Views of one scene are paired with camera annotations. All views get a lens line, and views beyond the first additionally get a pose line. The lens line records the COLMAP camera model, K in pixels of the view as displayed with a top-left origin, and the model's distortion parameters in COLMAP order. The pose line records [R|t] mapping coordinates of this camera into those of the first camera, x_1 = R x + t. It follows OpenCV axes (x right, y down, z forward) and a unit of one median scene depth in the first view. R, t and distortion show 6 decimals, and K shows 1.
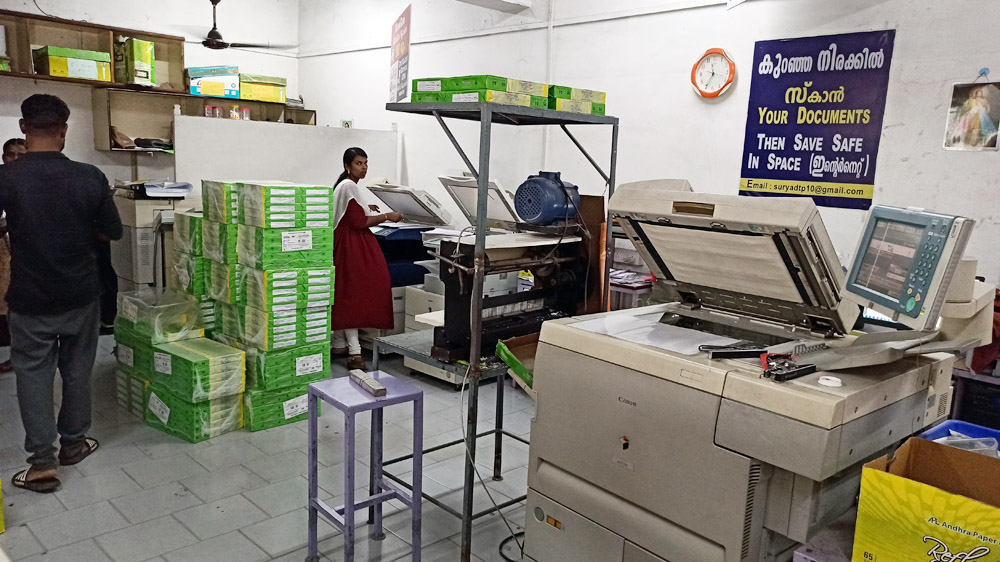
lens RADIAL K [[742.5, 0, 500.0], [0, 742.5, 281.0], [0, 0, 1]] dist [0.033812, -0.008246]
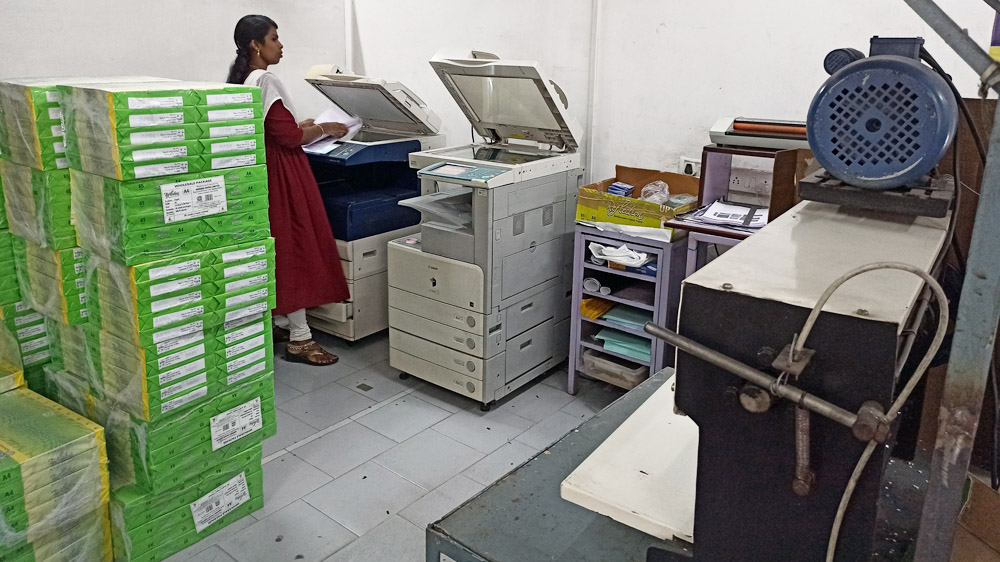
lens RADIAL K [[737.4, 0, 500.4], [0, 737.4, 214.8], [0, 0, 1]] dist [0.015627, -0.003925]
pose [[0.993350, -0.050904, 0.103267, -0.120024], [0.043393, 0.996335, 0.073713, -0.070586], [-0.106641, -0.068742, 0.991918, 0.482432]]
